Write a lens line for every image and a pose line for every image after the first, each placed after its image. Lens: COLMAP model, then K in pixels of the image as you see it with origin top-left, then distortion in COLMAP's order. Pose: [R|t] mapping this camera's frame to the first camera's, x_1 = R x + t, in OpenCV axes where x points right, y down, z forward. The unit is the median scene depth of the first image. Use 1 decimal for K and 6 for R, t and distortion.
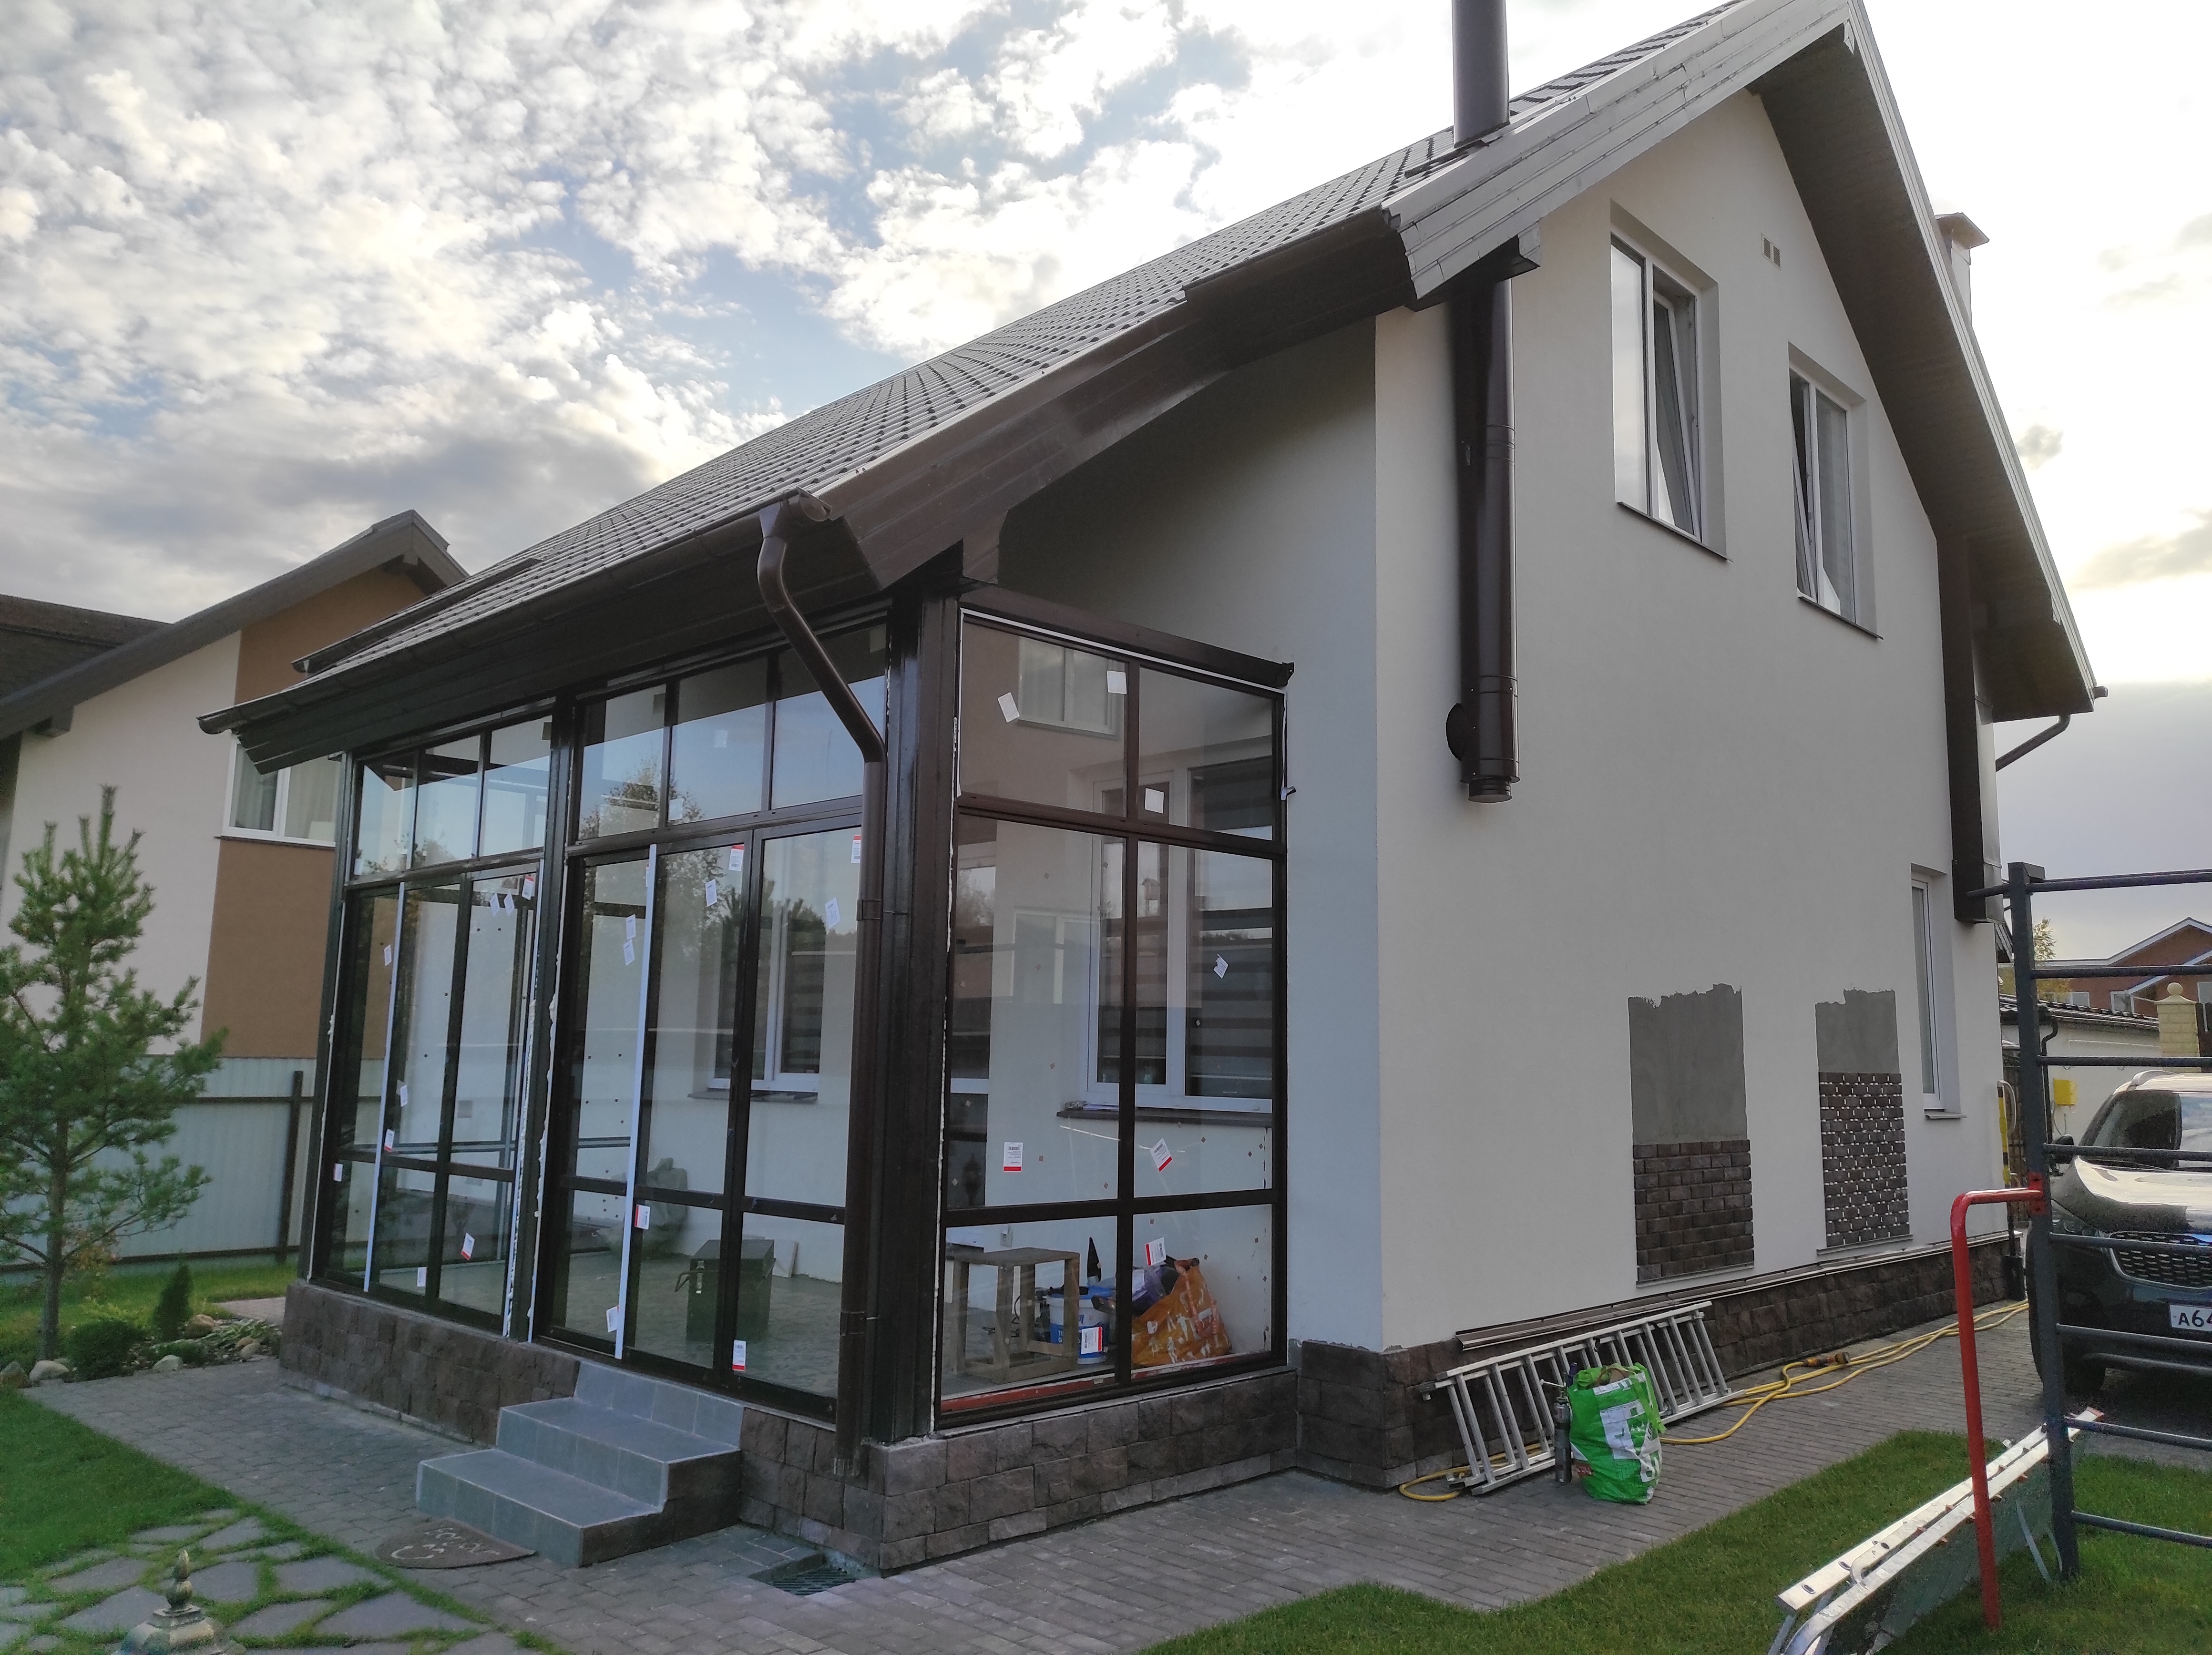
lens RADIAL K [[1622.2, 0, 1106.0], [0, 1622.2, 827.5], [0, 0, 1]] dist [0.076831, -0.083068]
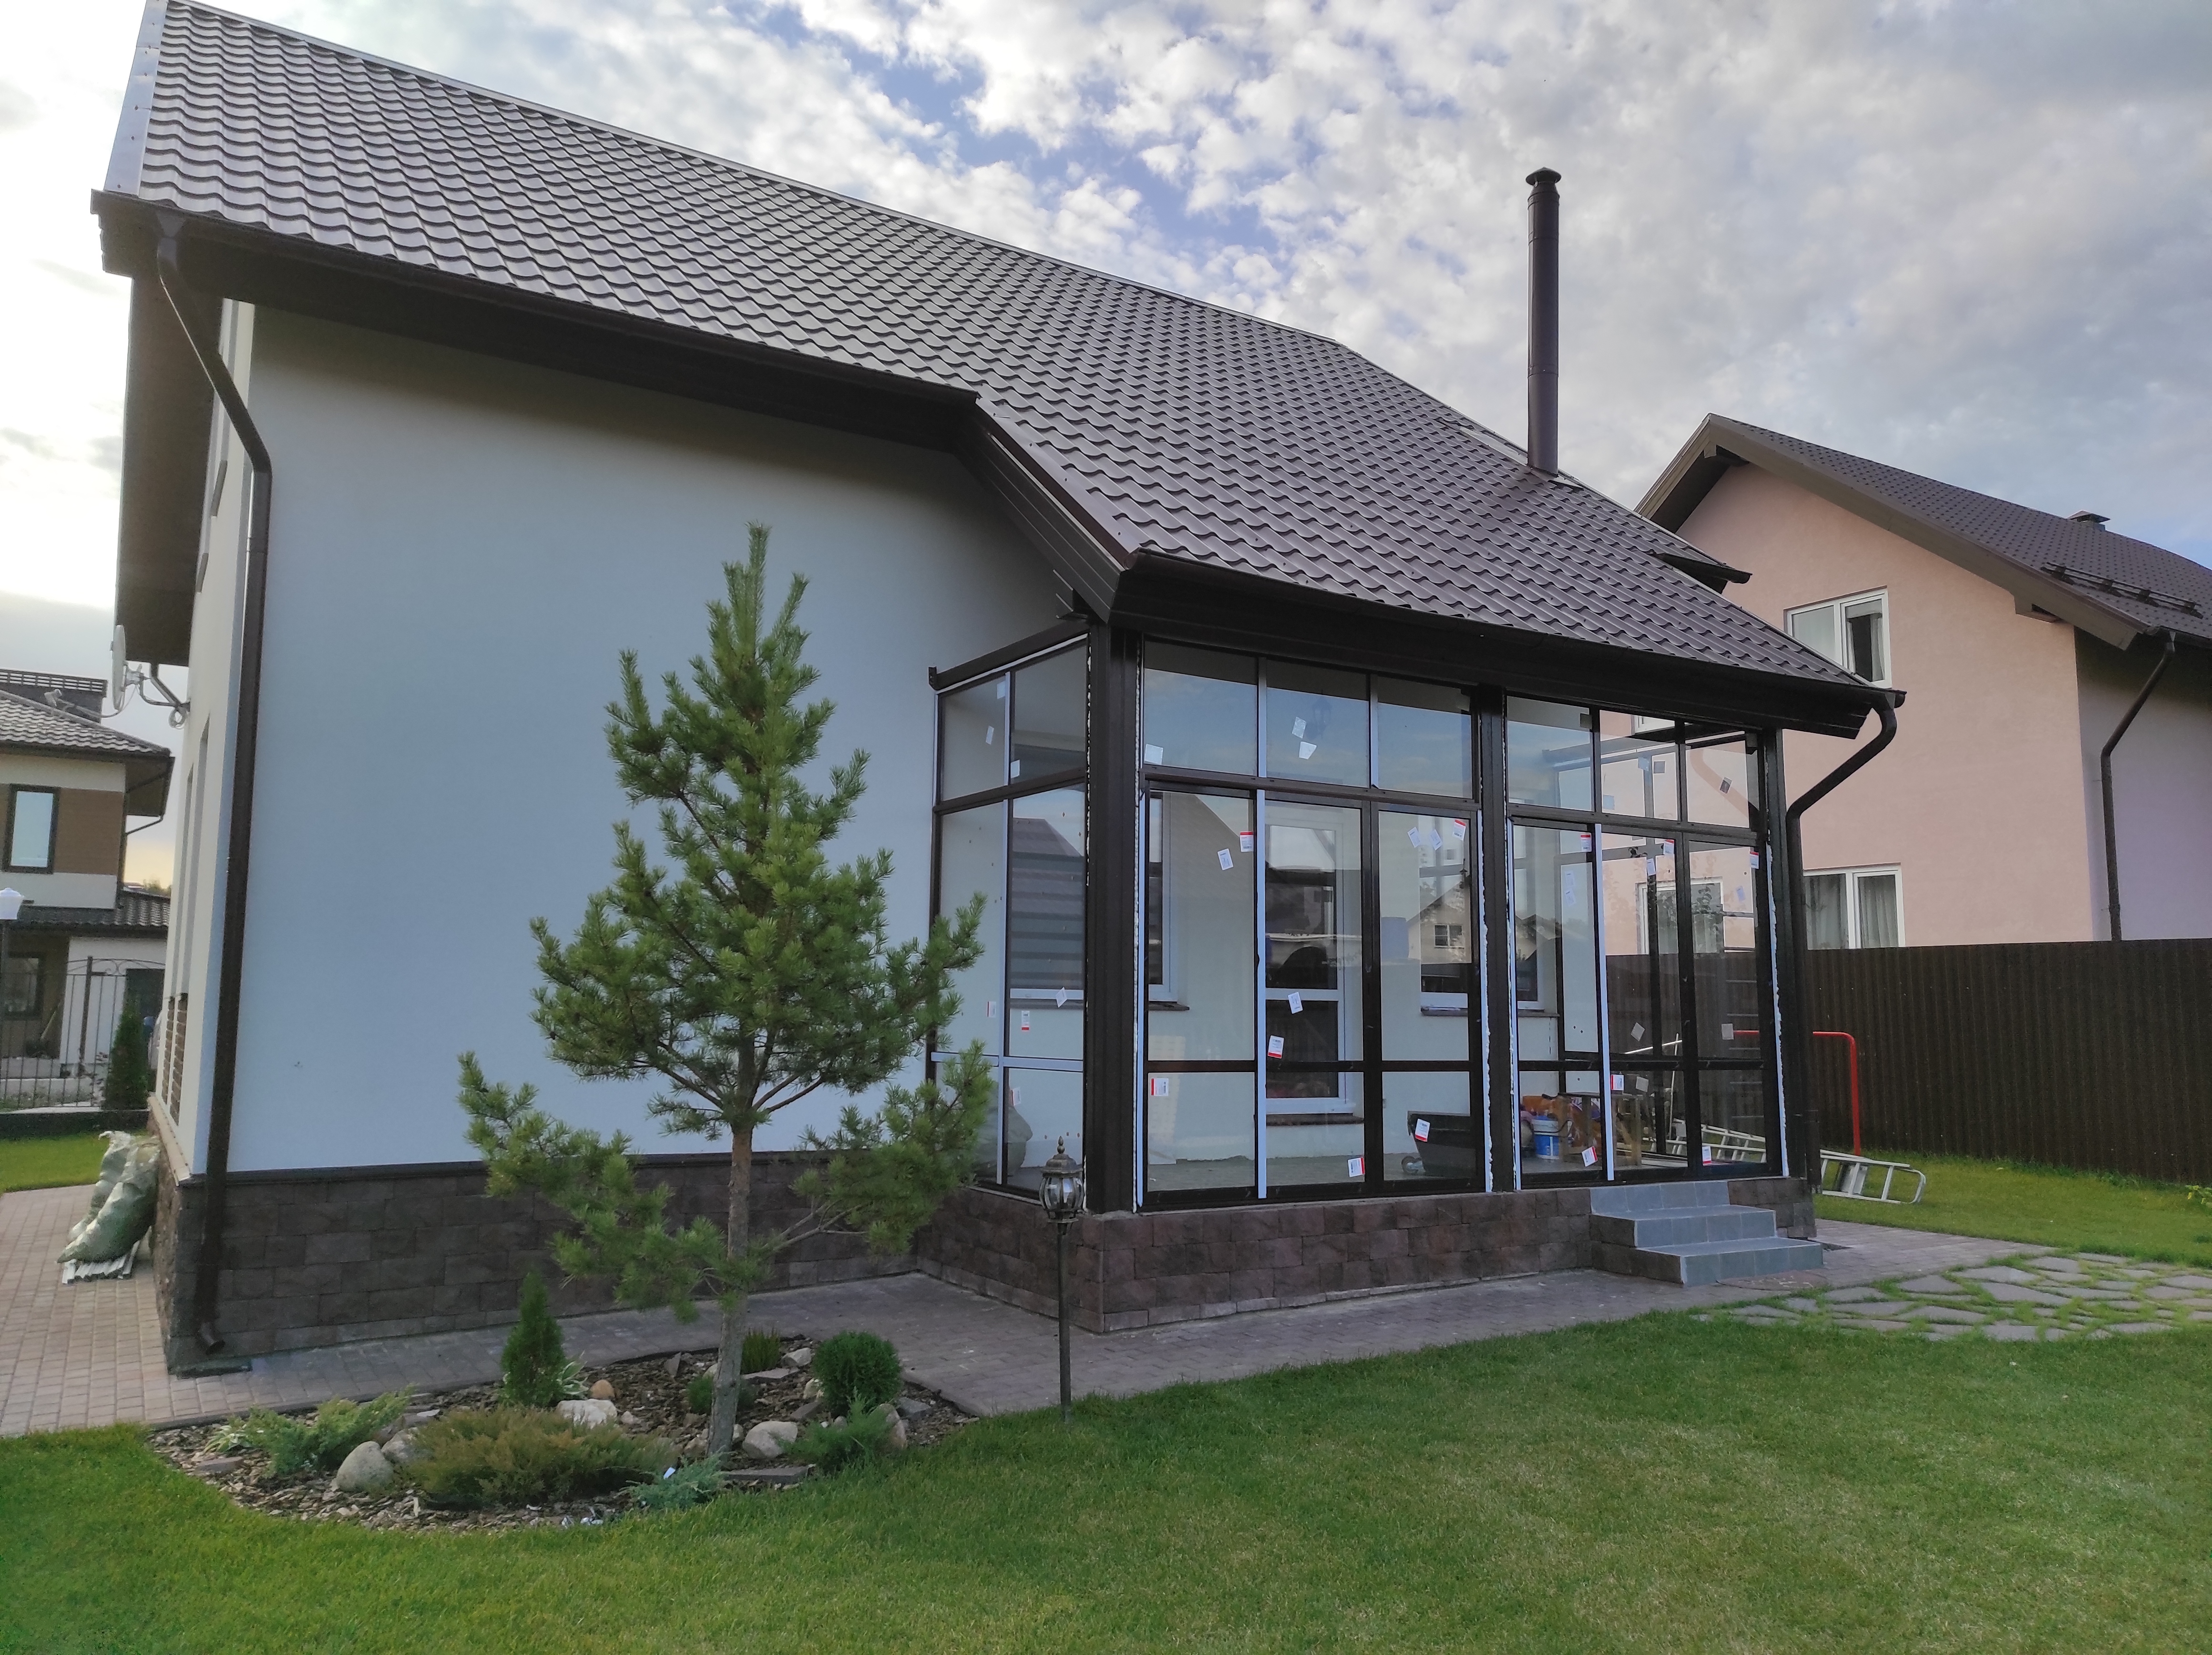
lens RADIAL K [[1622.2, 0, 1106.0], [0, 1622.2, 827.5], [0, 0, 1]] dist [0.076831, -0.083068]
pose [[0.253125, 0.099553, 0.962298, -1.741155], [-0.142781, 0.987643, -0.064617, 0.165628], [-0.956839, -0.121041, 0.264211, 1.032239]]
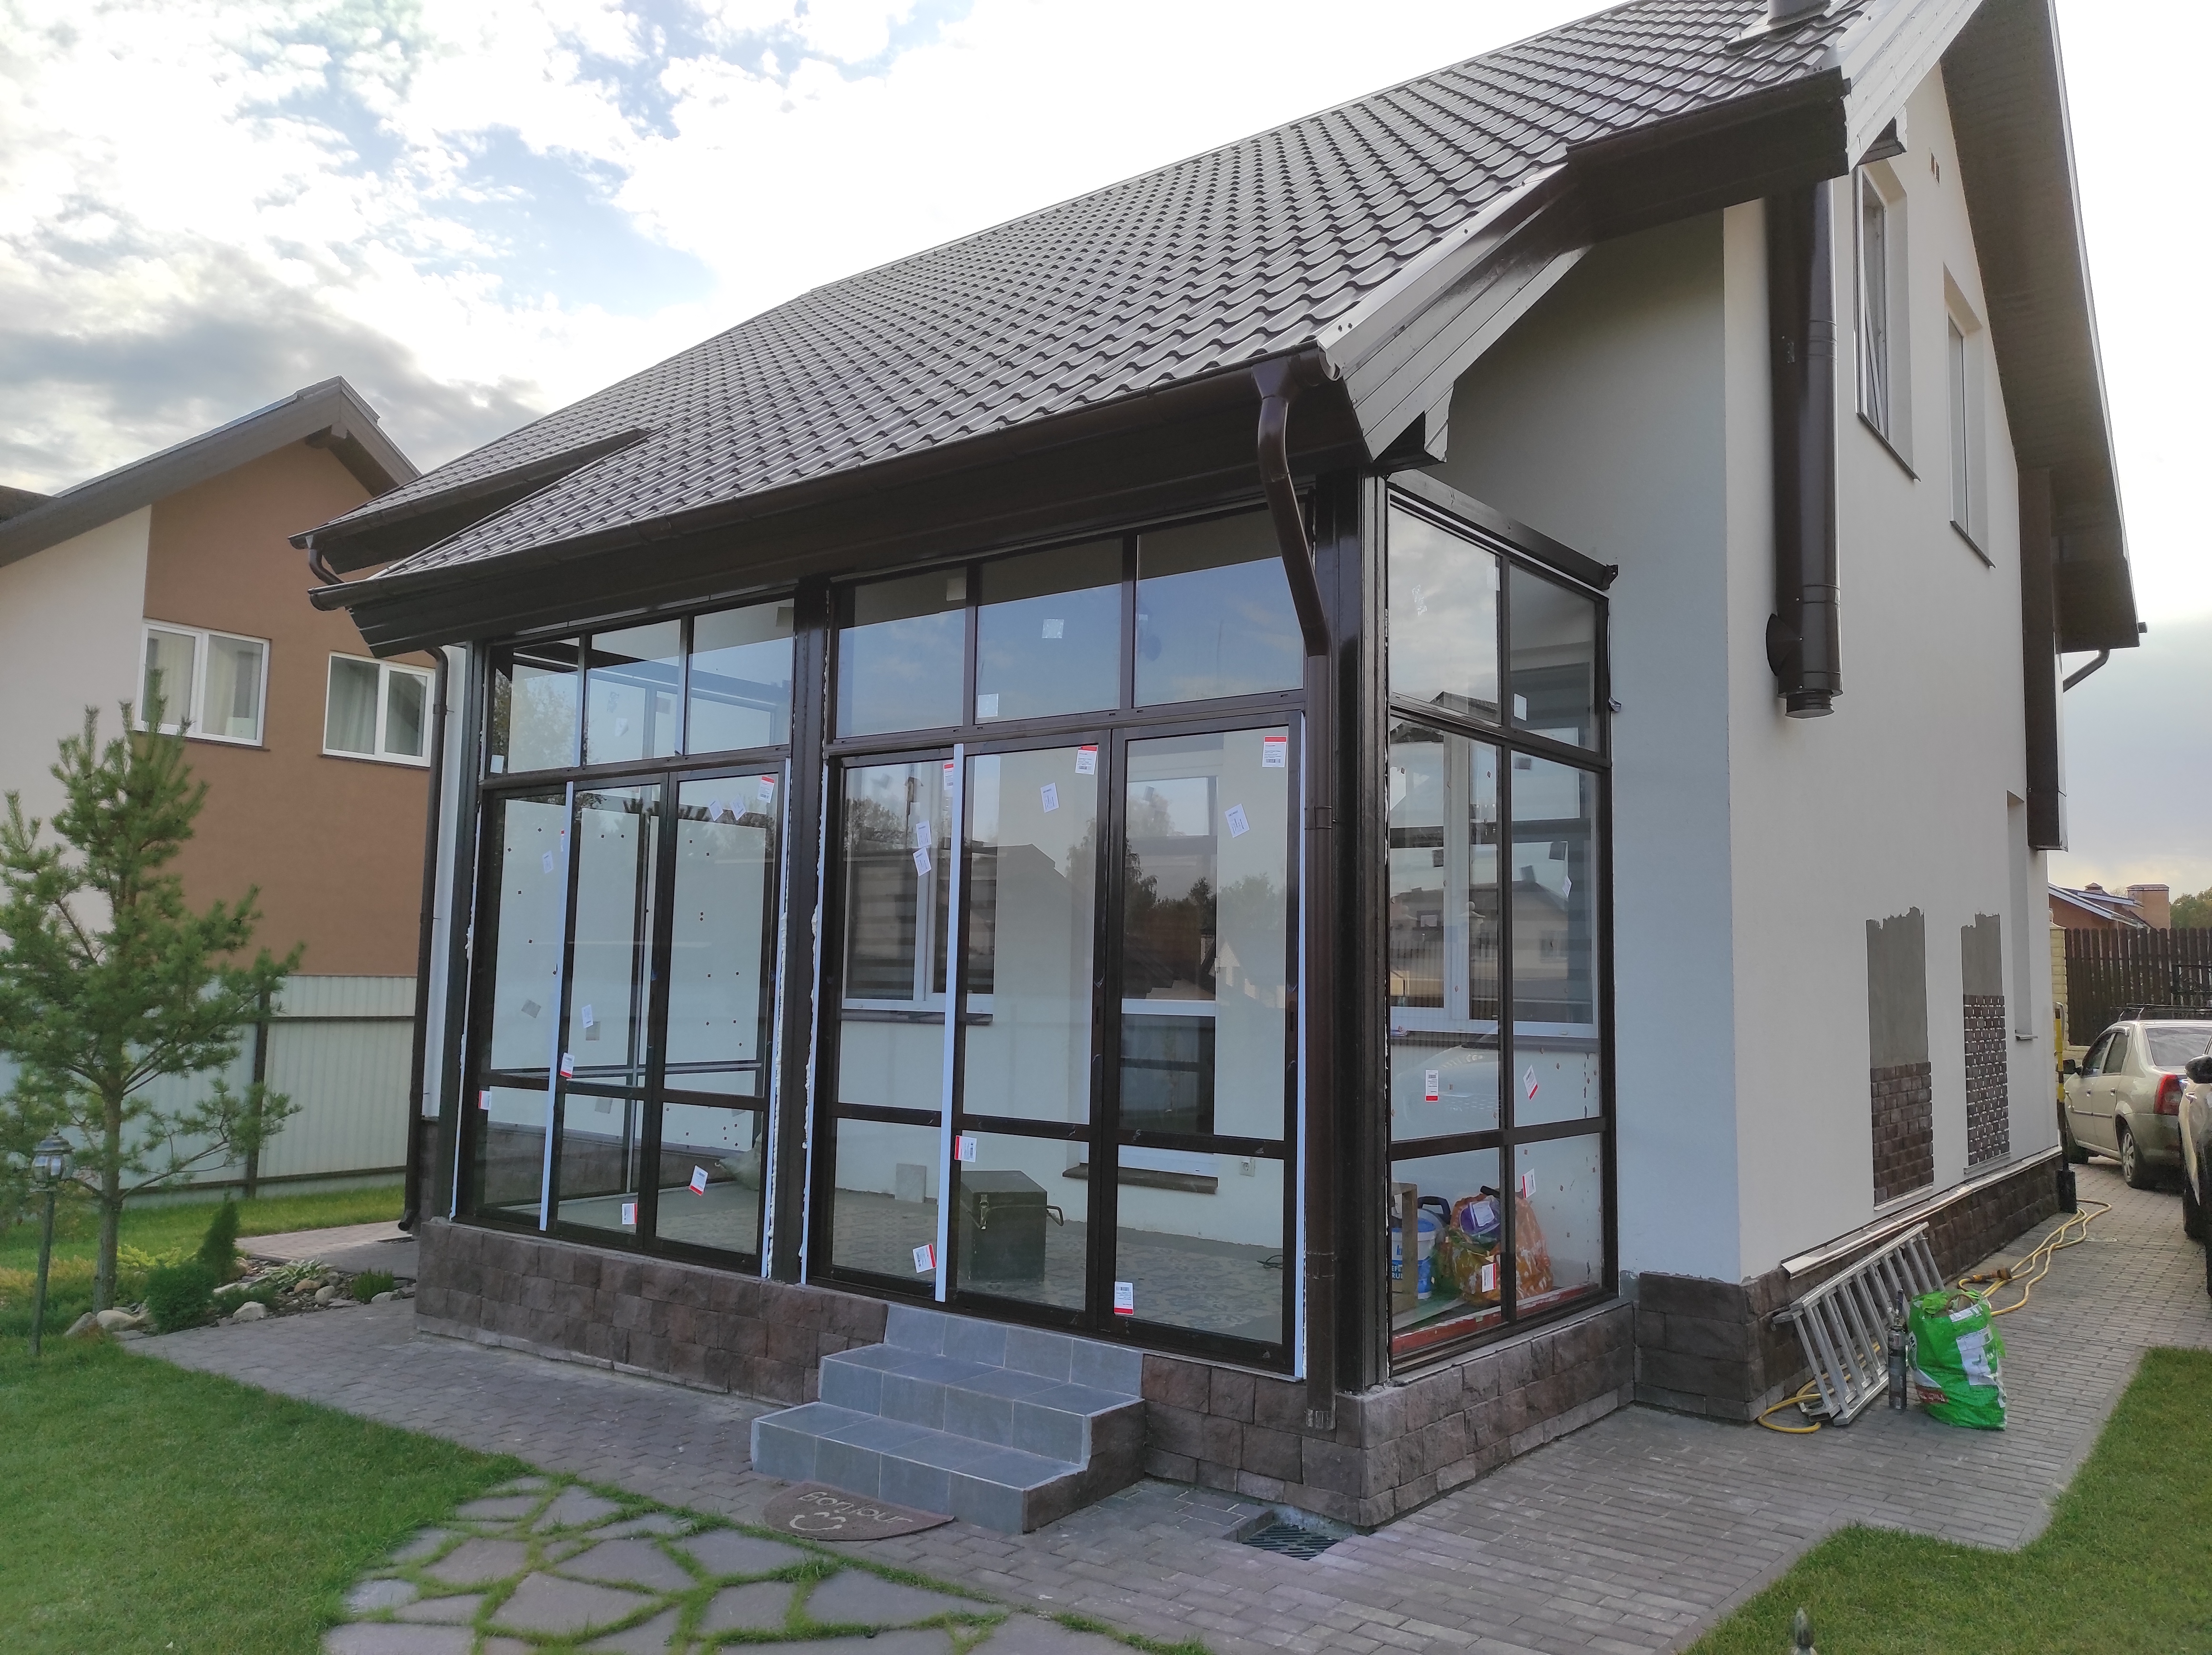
lens RADIAL K [[1622.2, 0, 1106.0], [0, 1622.2, 827.5], [0, 0, 1]] dist [0.076831, -0.083068]
pose [[0.992591, 0.014177, 0.120676, -0.304574], [-0.020015, 0.998680, 0.047305, 0.012611], [-0.119846, -0.049369, 0.991564, 0.090460]]
